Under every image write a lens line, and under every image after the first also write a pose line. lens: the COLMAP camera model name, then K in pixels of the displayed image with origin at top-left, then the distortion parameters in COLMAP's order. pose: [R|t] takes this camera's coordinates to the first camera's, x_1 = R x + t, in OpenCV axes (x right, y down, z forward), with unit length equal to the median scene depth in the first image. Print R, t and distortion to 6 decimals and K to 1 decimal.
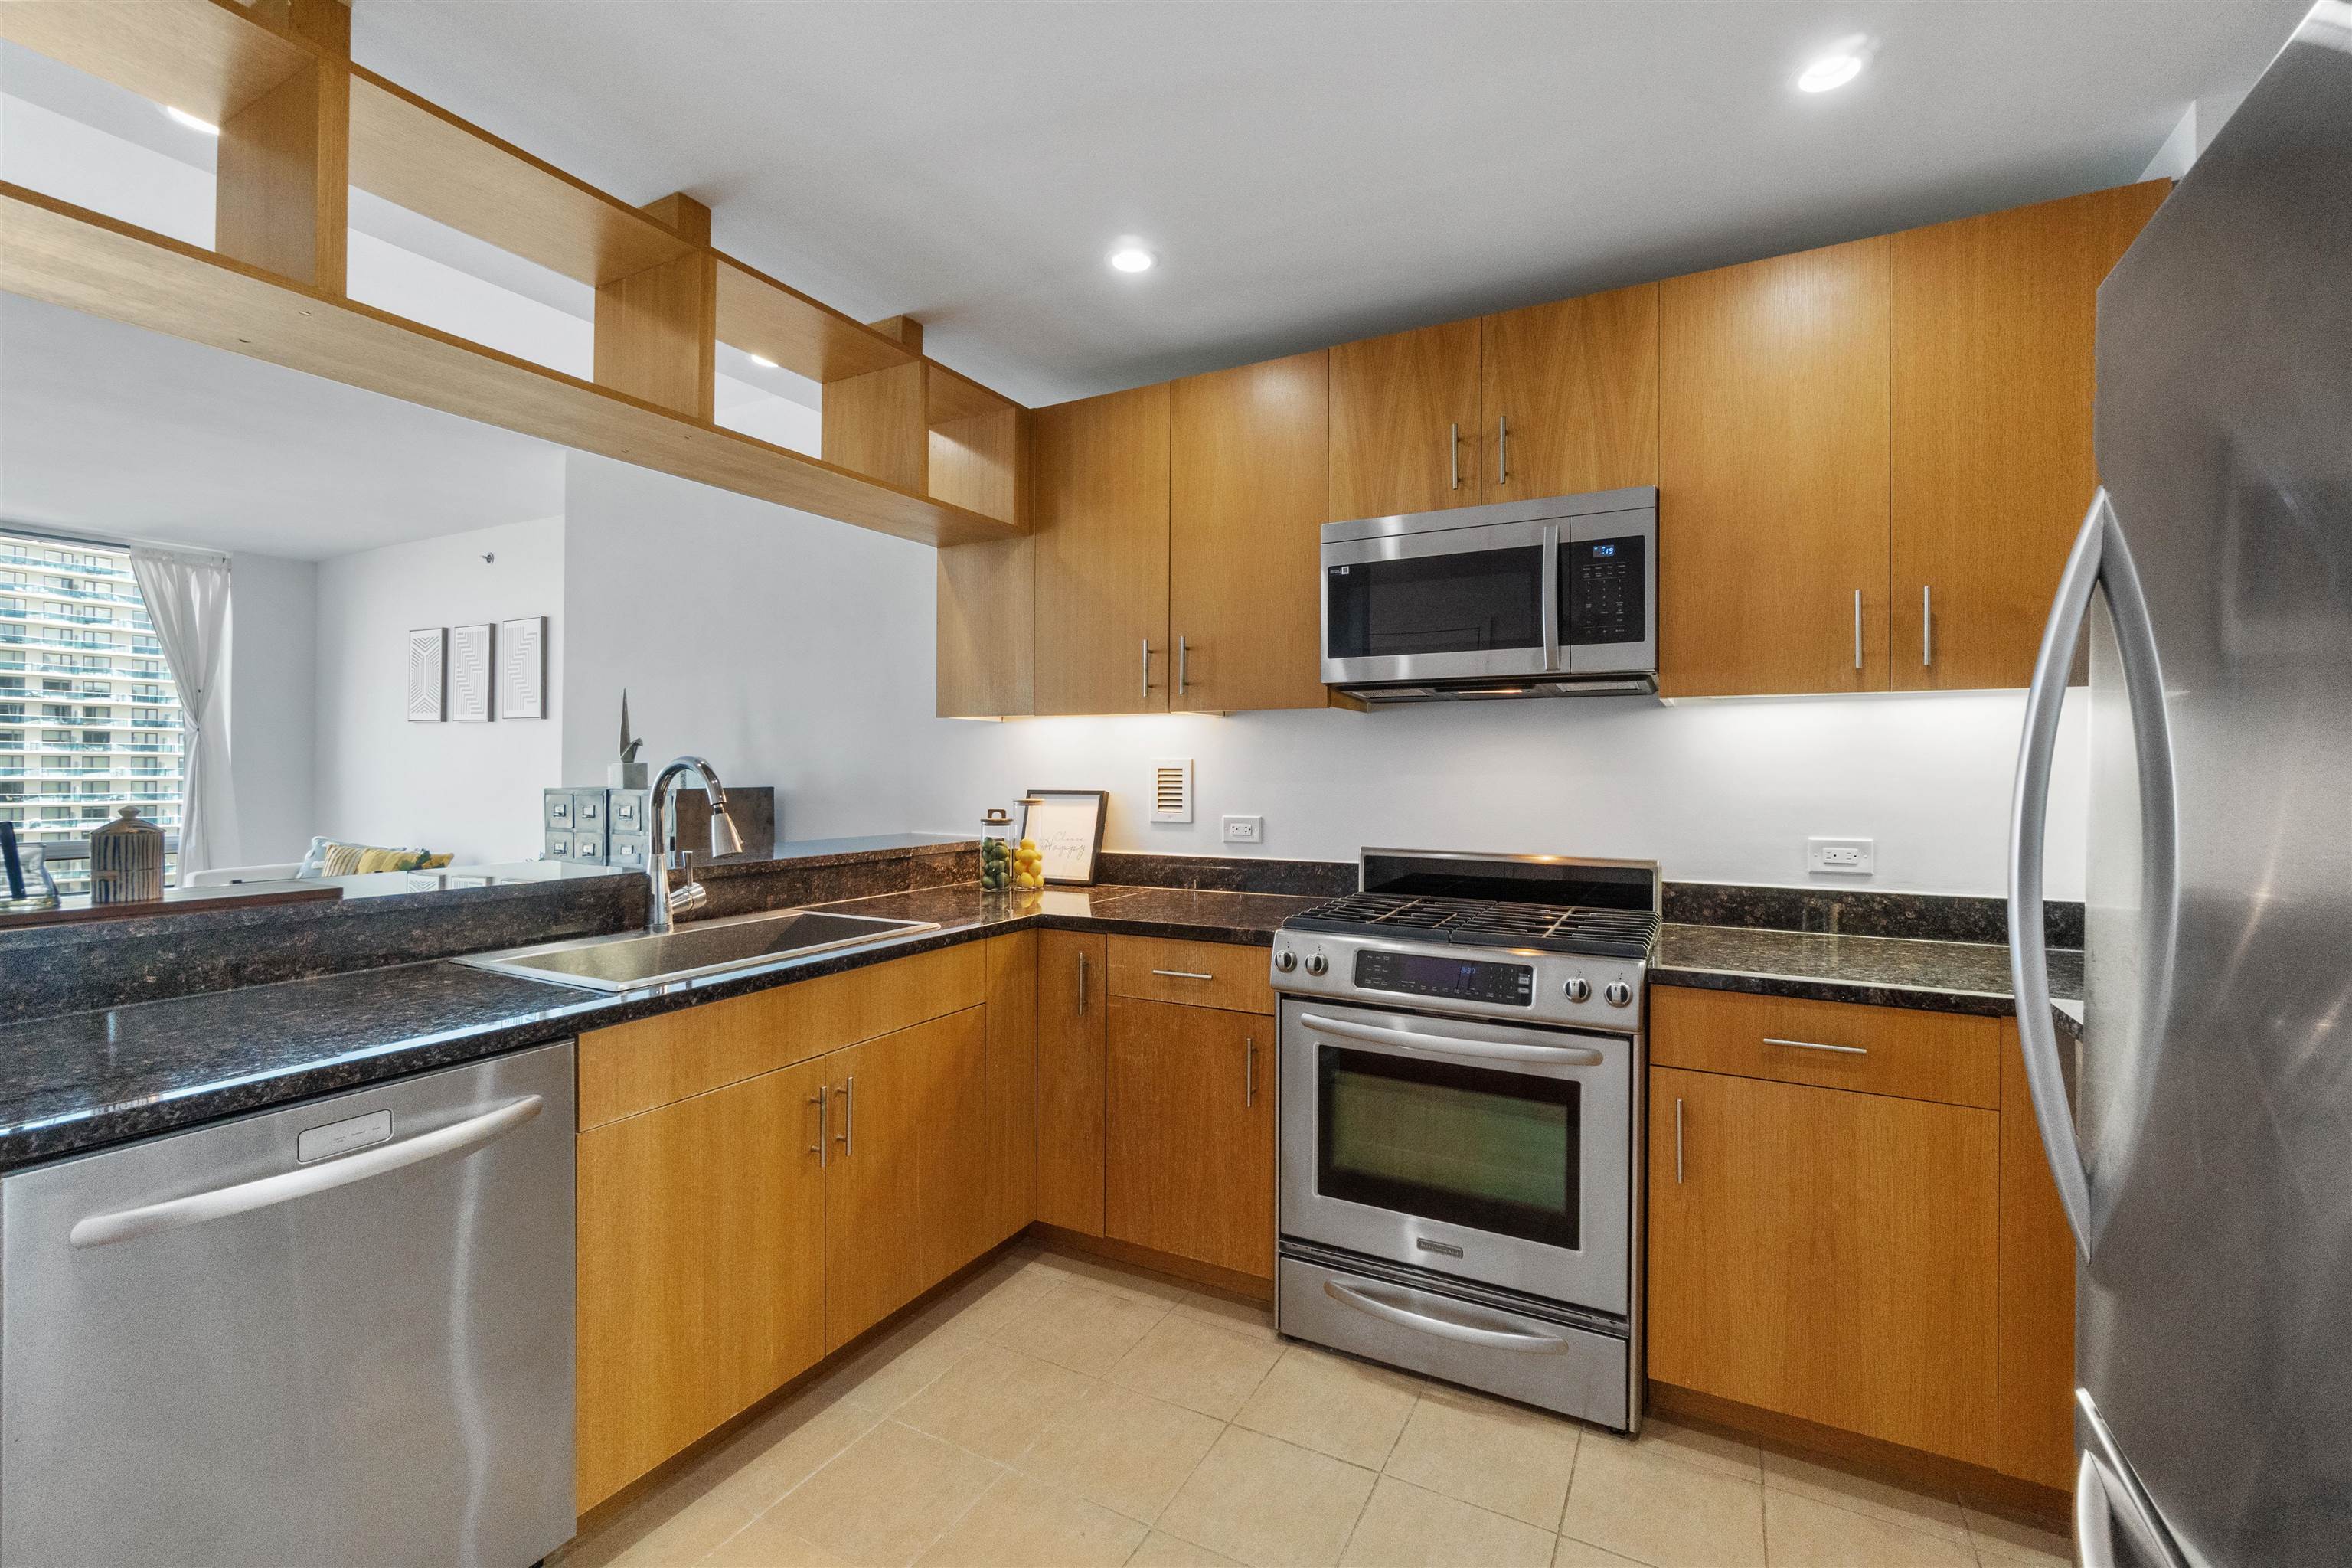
lens RADIAL K [[1014.5, 0, 1167.6], [0, 1014.5, 767.3], [0, 0, 1]] dist [-0.013833, 0.004396]
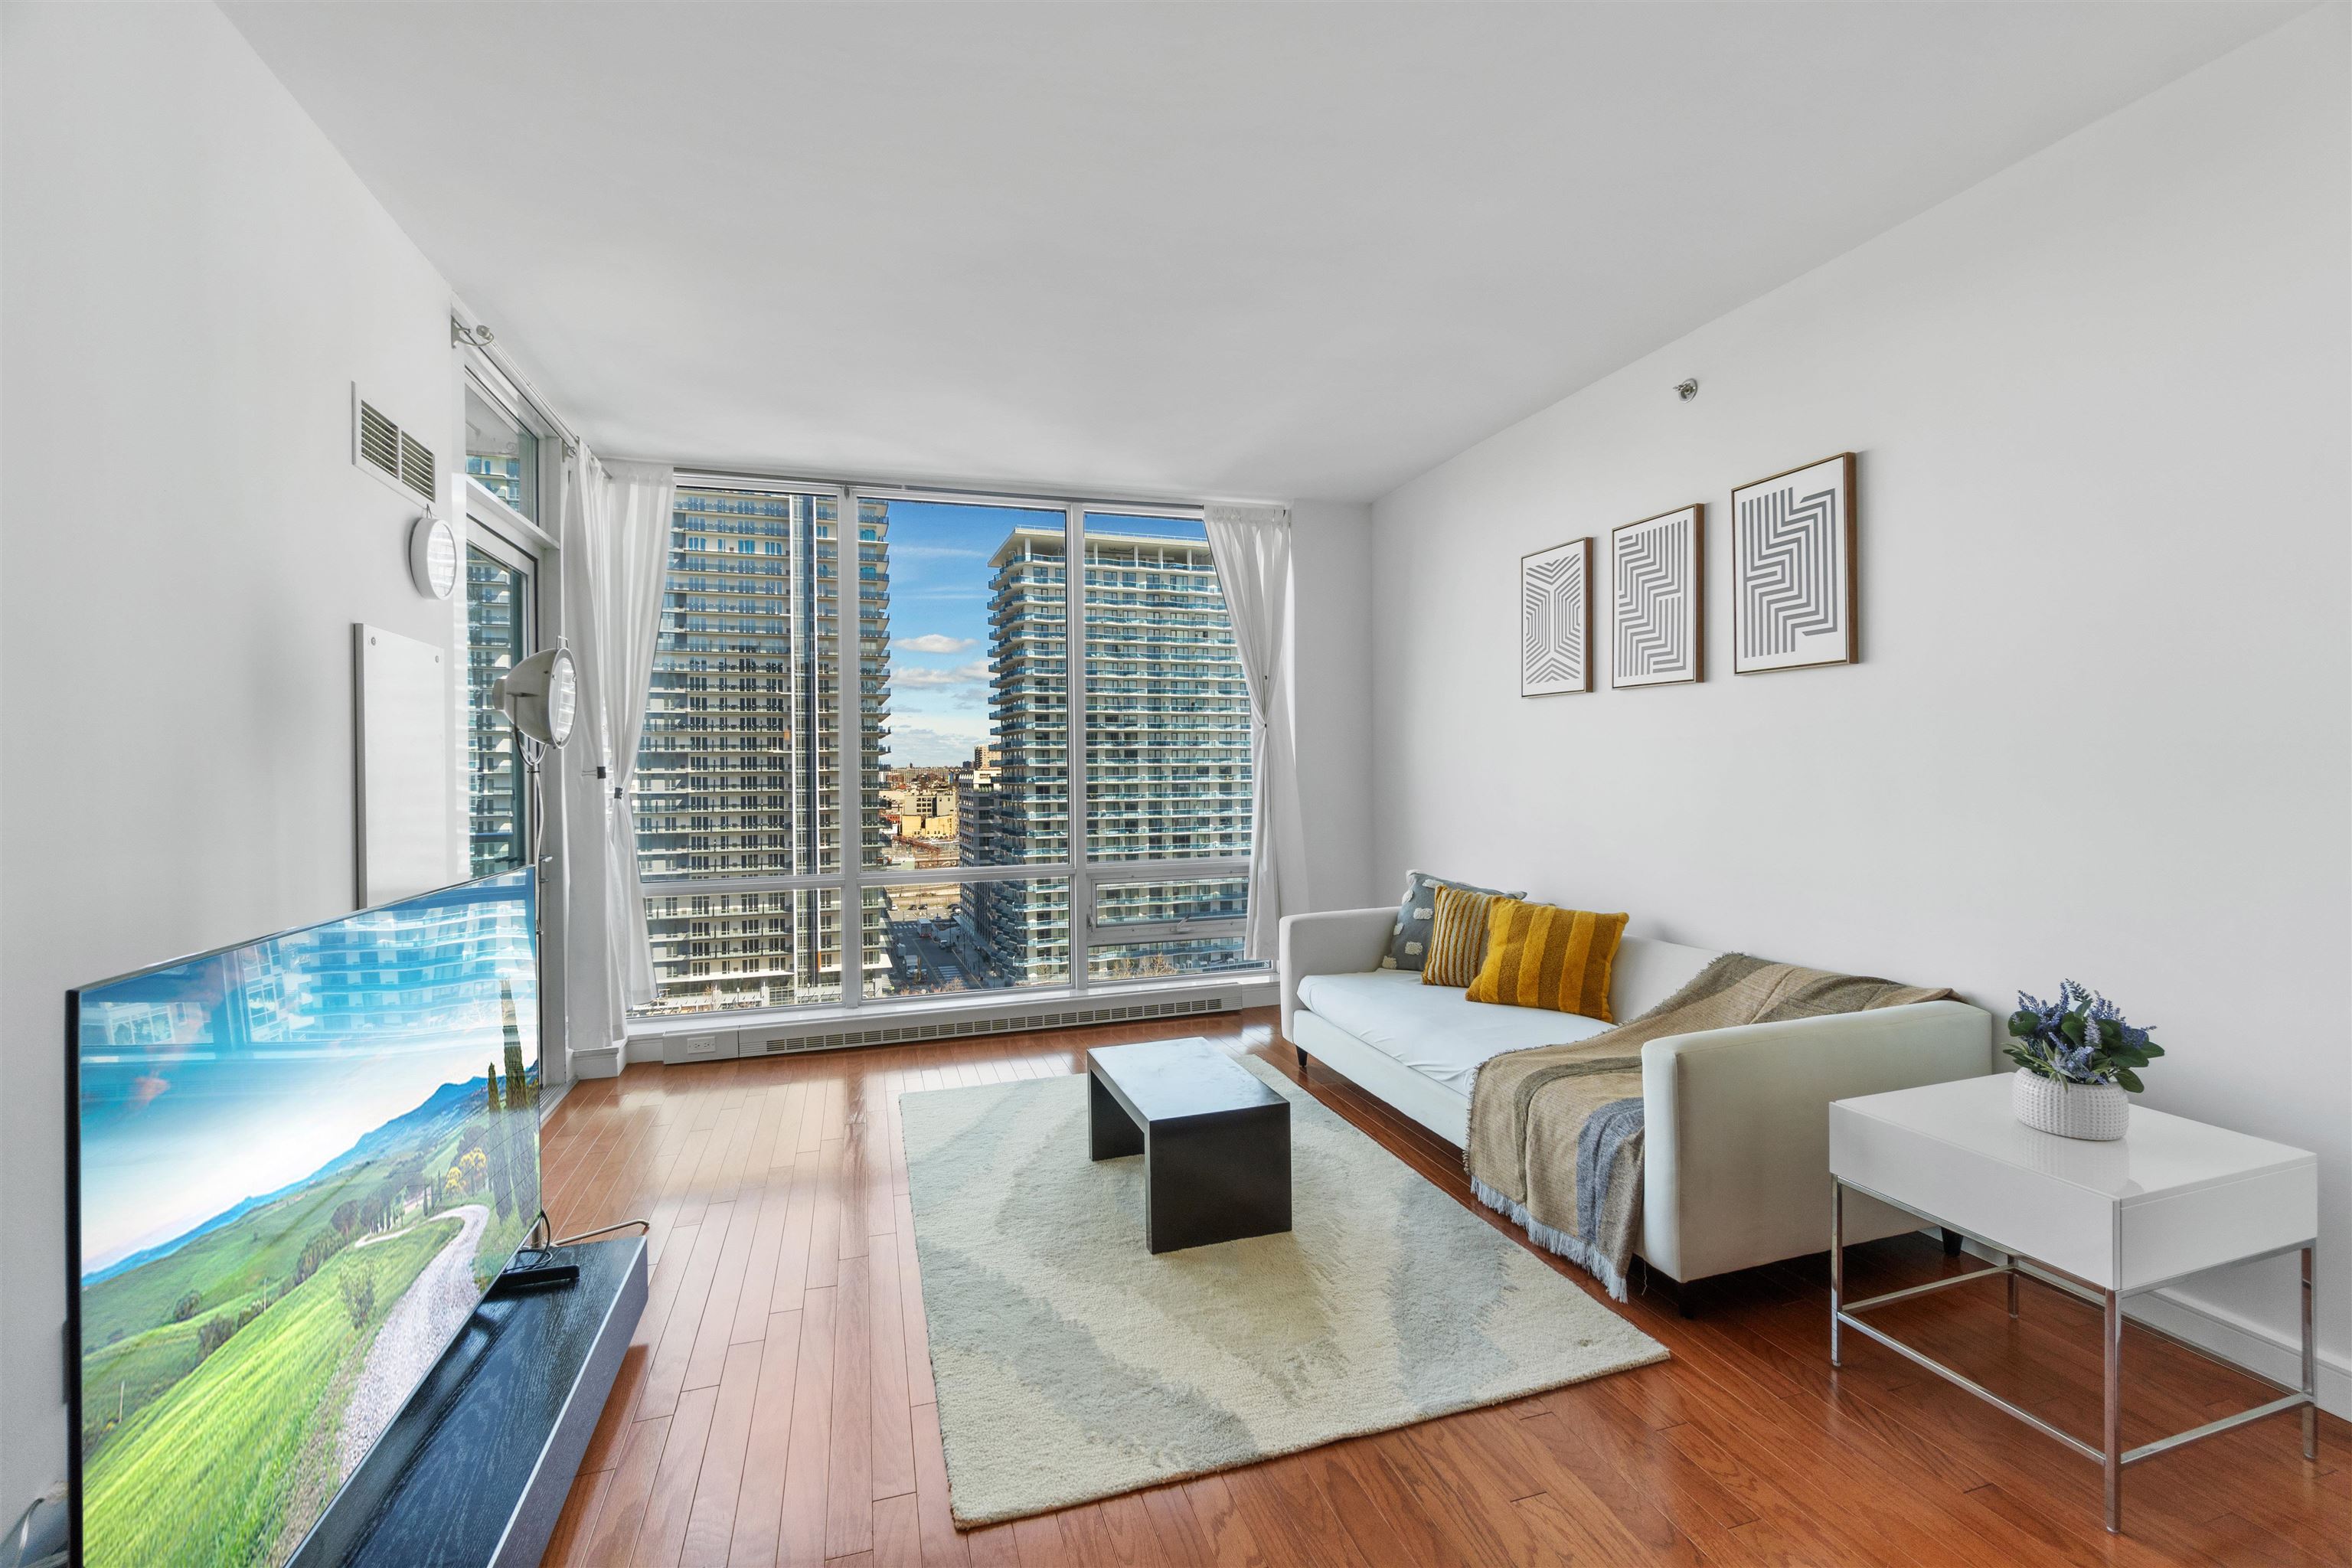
lens RADIAL K [[1014.5, 0, 1170.9], [0, 1014.5, 775.2], [0, 0, 1]] dist [-0.013833, 0.004396]
pose [[0.712191, -0.010048, -0.701914, -1.238890], [0.015057, 0.999886, 0.000964, 0.001801], [0.701824, -0.011255, 0.712262, 1.015245]]
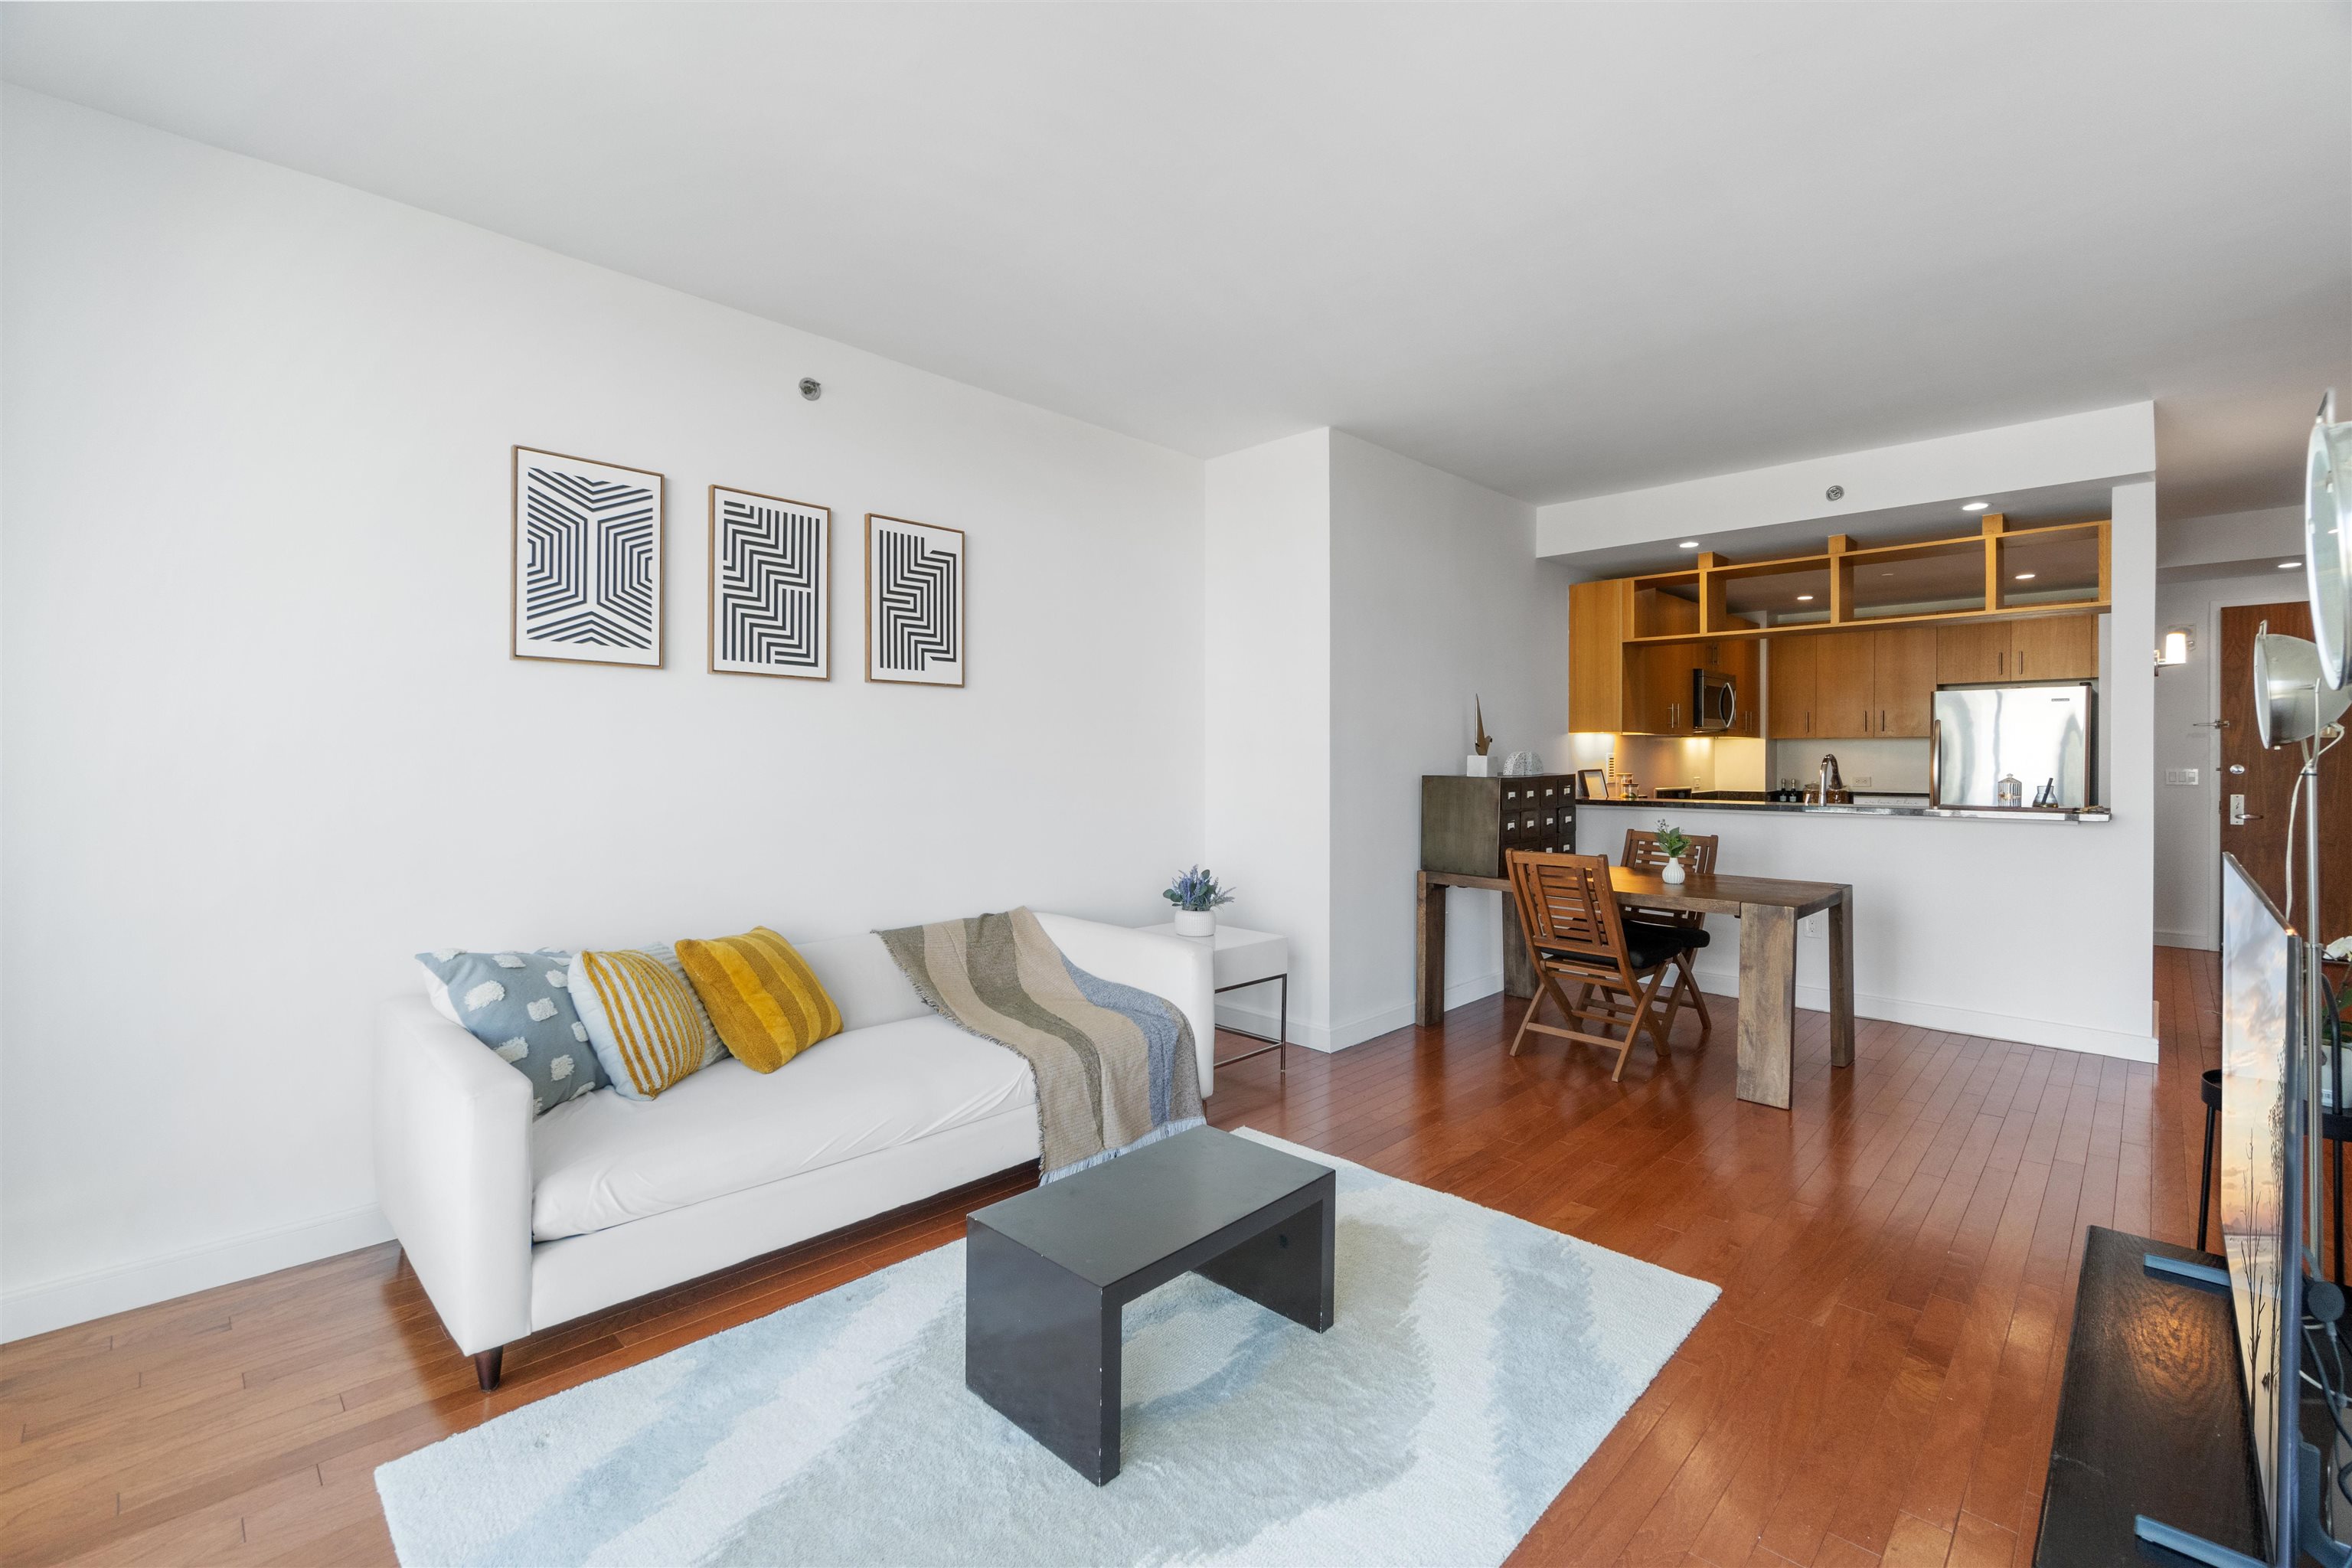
lens RADIAL K [[1014.5, 0, 1151.1], [0, 1014.5, 766.5], [0, 0, 1]] dist [-0.013833, 0.004396]
pose [[0.284132, -0.012349, 0.958706, -2.959732], [0.000366, 0.999918, 0.012772, -0.010989], [-0.958785, -0.003278, 0.284113, 1.672540]]
